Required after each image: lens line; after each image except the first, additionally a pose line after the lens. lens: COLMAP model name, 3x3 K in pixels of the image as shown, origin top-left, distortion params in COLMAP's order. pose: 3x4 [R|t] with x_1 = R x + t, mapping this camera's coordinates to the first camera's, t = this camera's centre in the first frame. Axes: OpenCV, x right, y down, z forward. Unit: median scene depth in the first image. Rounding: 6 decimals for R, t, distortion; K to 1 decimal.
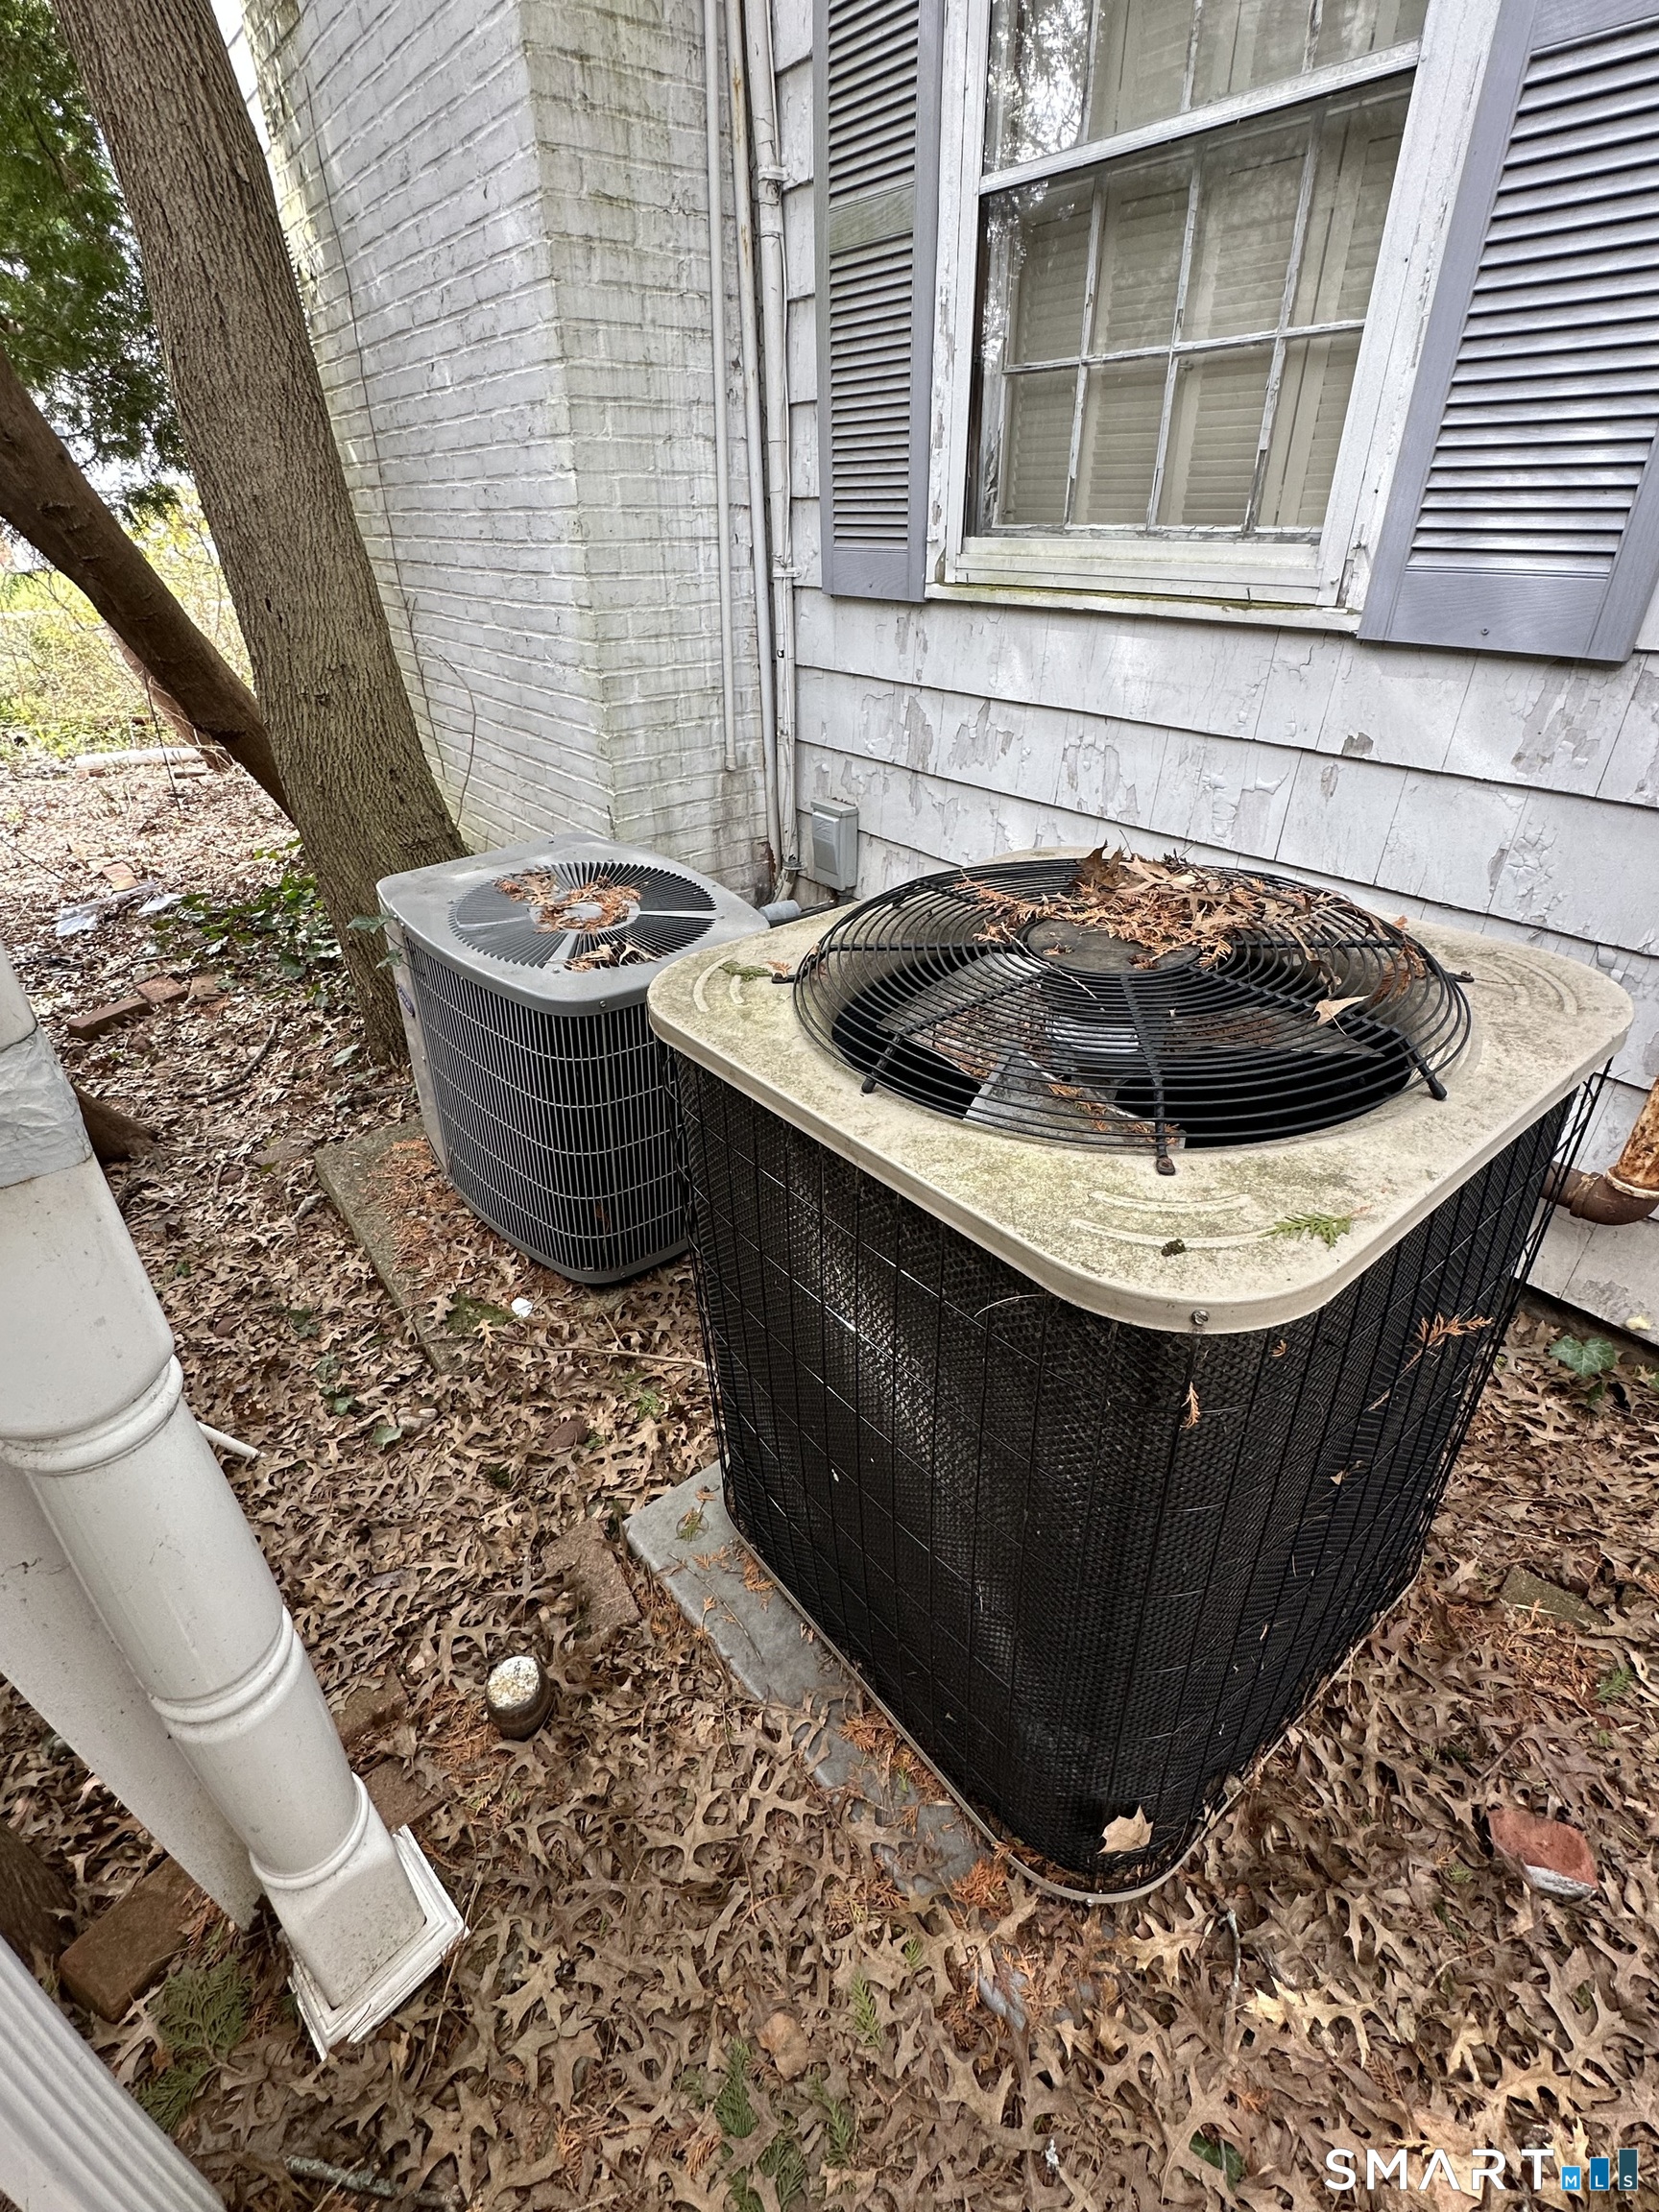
lens RADIAL K [[1036.6, 0, 823.6], [0, 1036.6, 1107.7], [0, 0, 1]] dist [-0.003449, 0.001612]
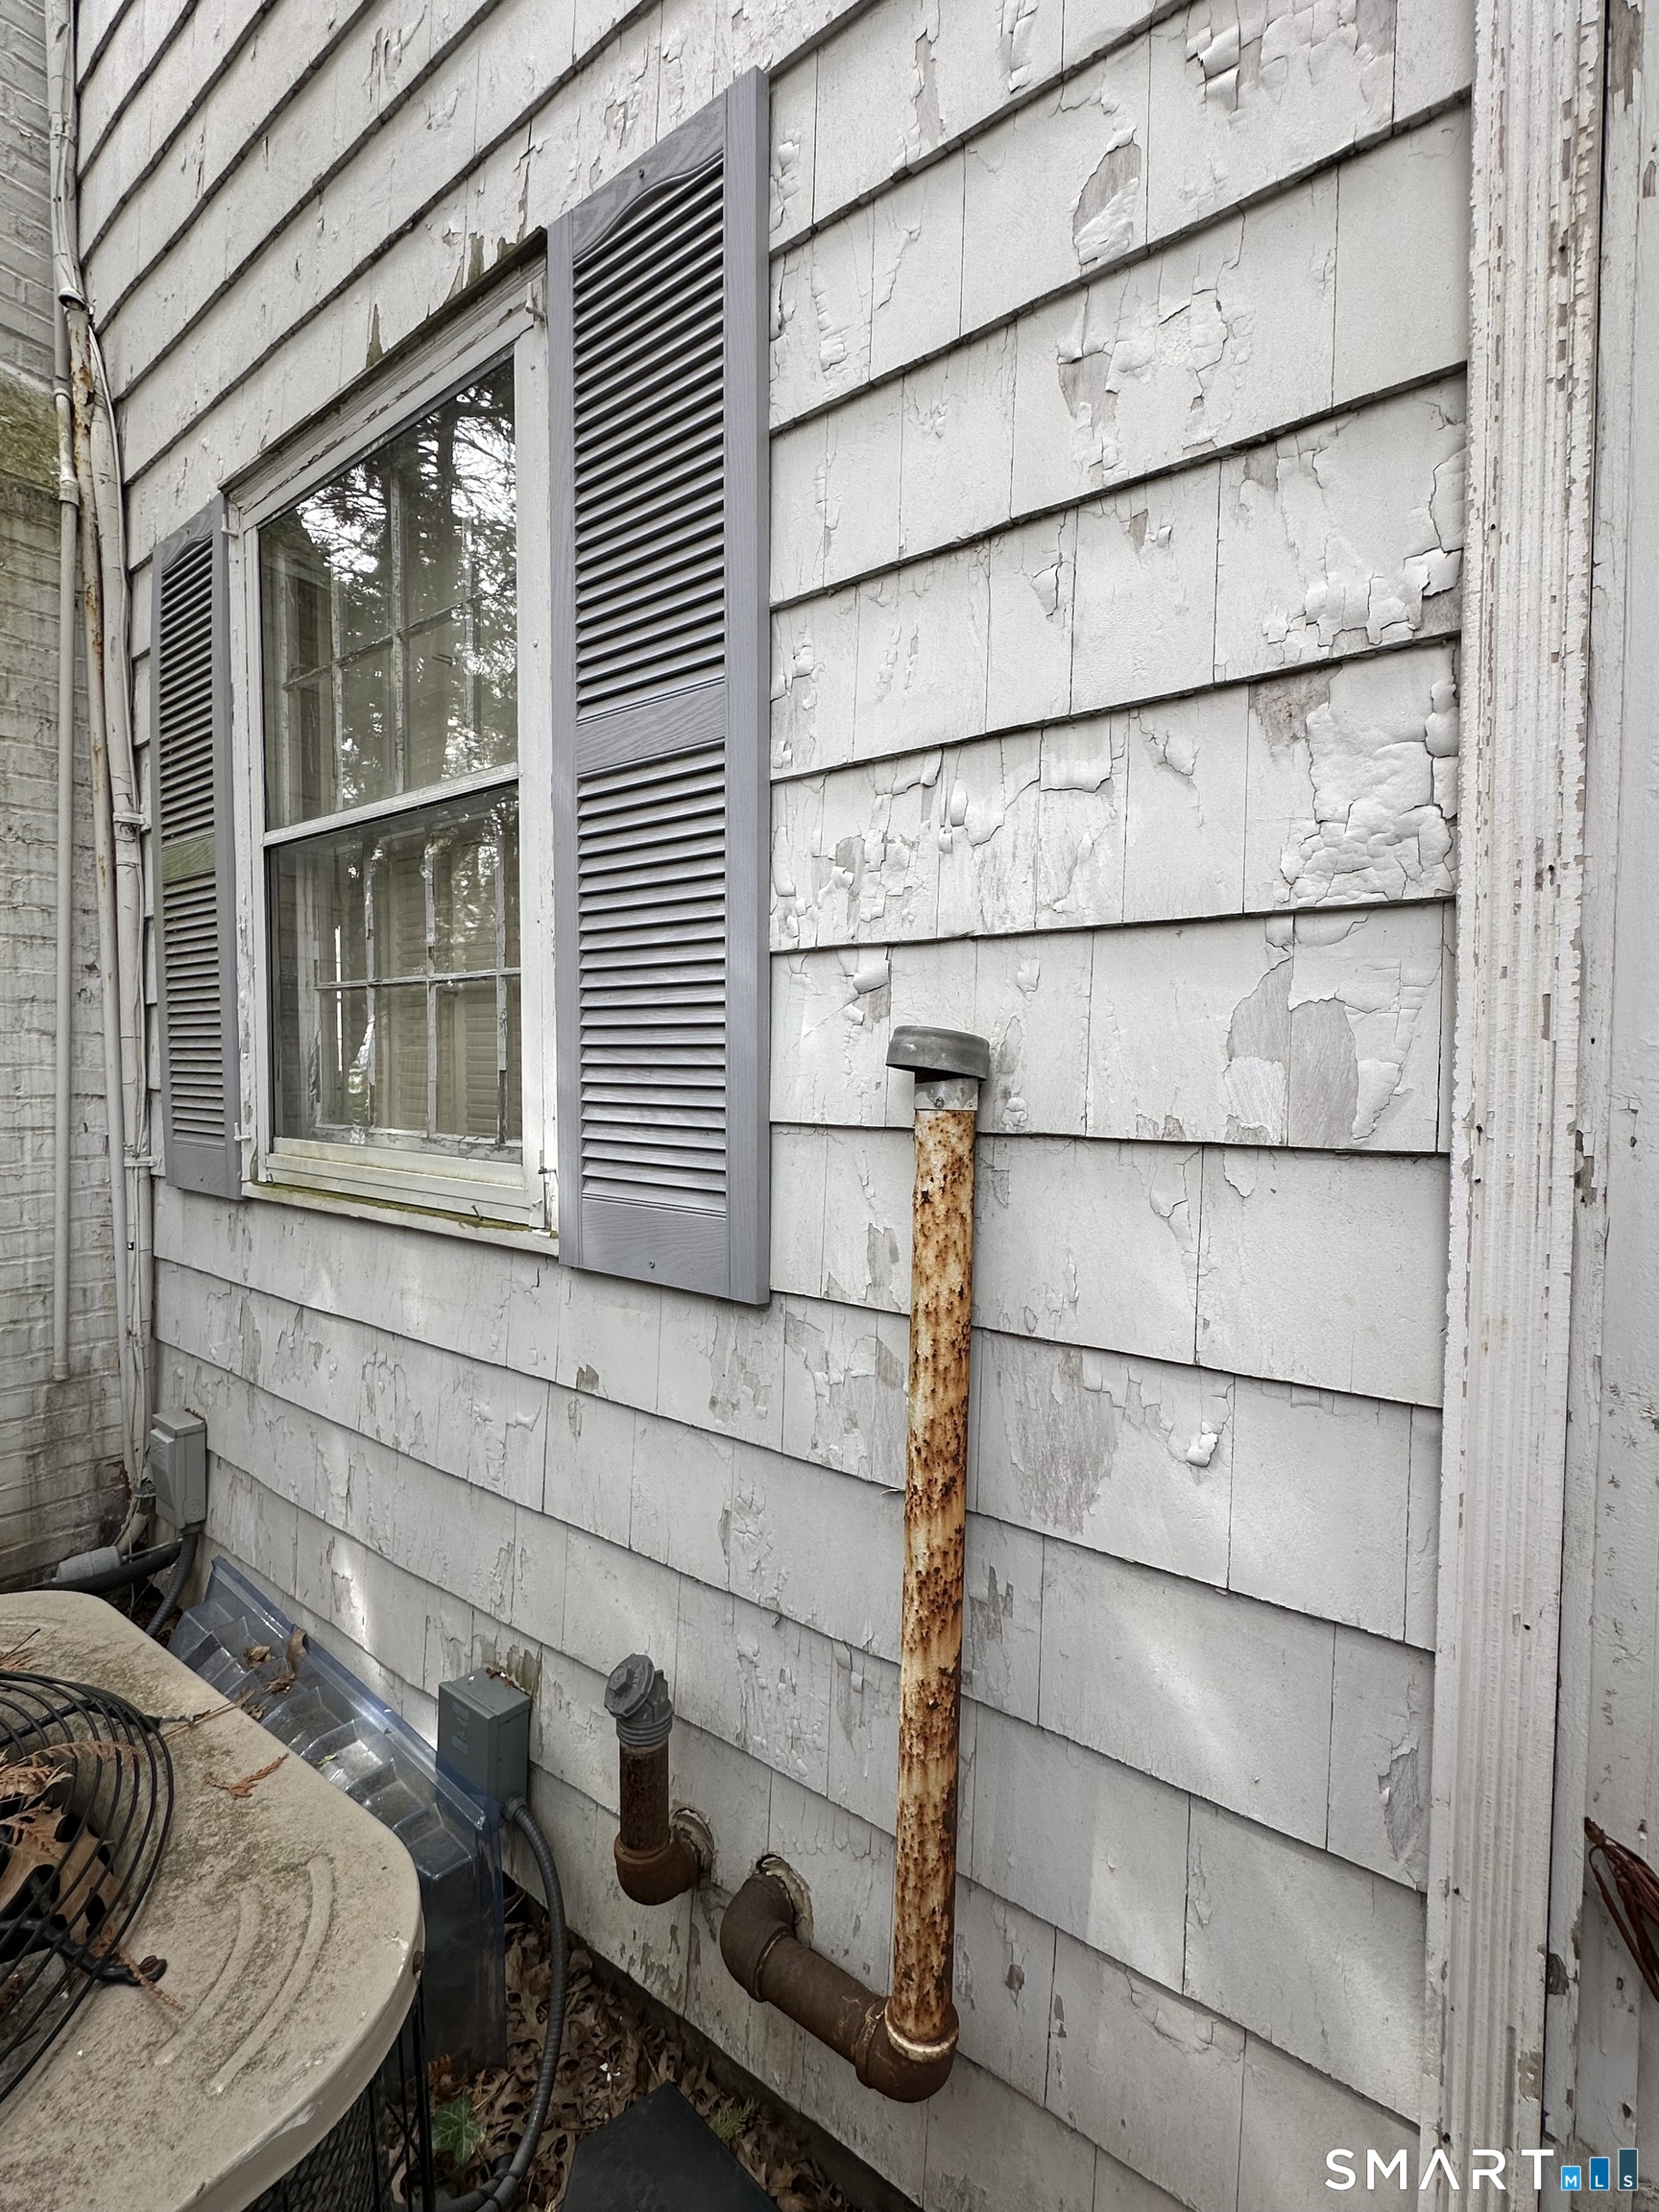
lens RADIAL K [[1036.6, 0, 832.5], [0, 1036.6, 1094.0], [0, 0, 1]] dist [-0.003449, 0.001612]
pose [[0.968523, 0.003902, 0.248892, 0.439865], [0.113709, 0.882523, -0.456315, -0.129935], [-0.221433, 0.470253, 0.854300, 0.110638]]
